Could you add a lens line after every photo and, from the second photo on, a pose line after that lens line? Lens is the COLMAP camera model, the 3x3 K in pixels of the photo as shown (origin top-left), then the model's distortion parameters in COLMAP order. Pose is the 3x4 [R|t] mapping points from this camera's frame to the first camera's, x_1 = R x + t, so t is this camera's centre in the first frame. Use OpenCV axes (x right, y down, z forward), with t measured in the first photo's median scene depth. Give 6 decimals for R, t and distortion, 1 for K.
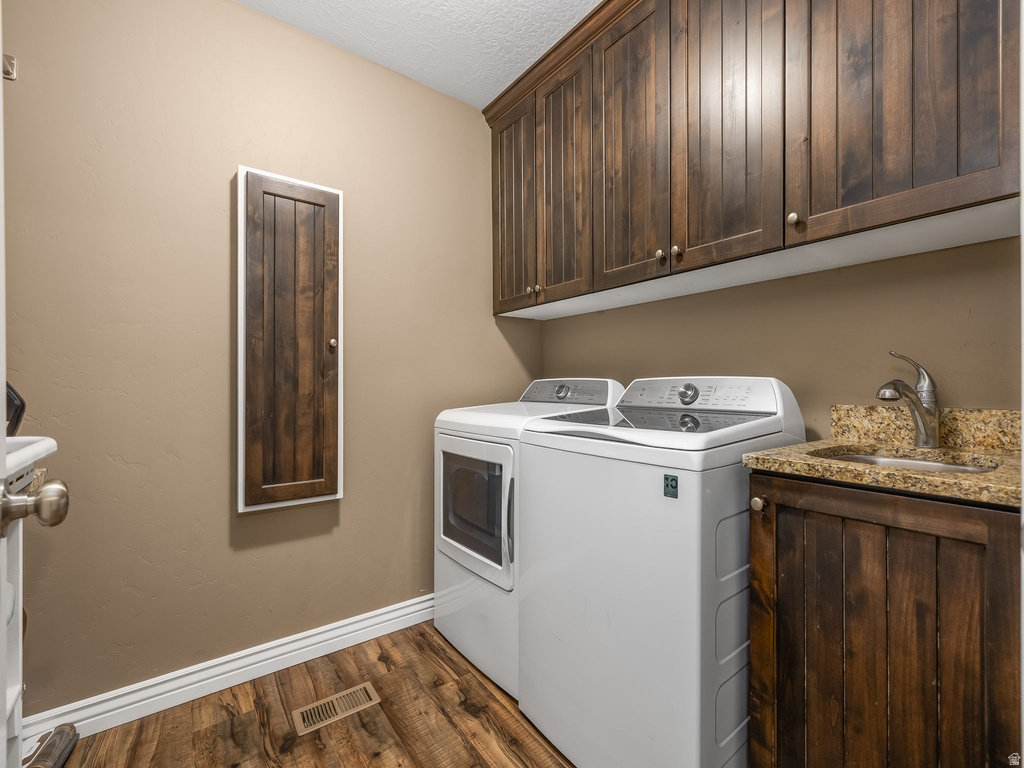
lens RADIAL K [[432.5, 0, 509.6], [0, 432.5, 385.0], [0, 0, 1]] dist [-0.002653, -0.000906]
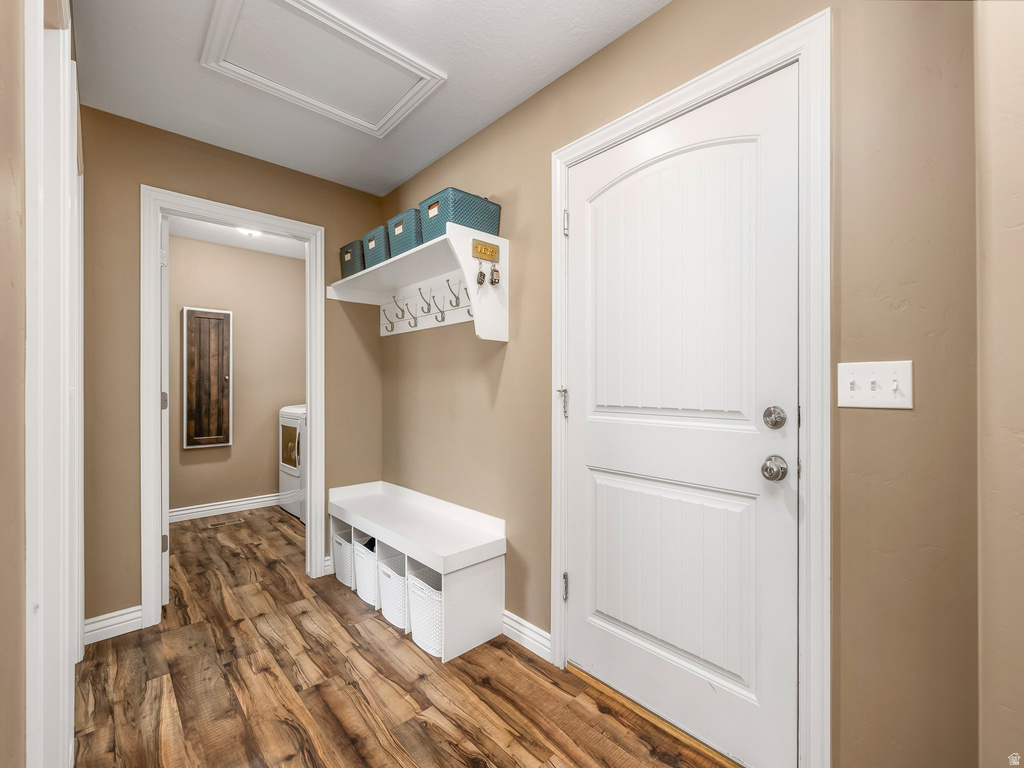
lens RADIAL K [[432.5, 0, 514.6], [0, 432.5, 385.6], [0, 0, 1]] dist [-0.002653, -0.000906]
pose [[0.992421, 0.000355, 0.122882, 0.871616], [-0.000080, 0.999997, -0.002239, -0.051911], [-0.122883, 0.002212, 0.992419, -1.552340]]
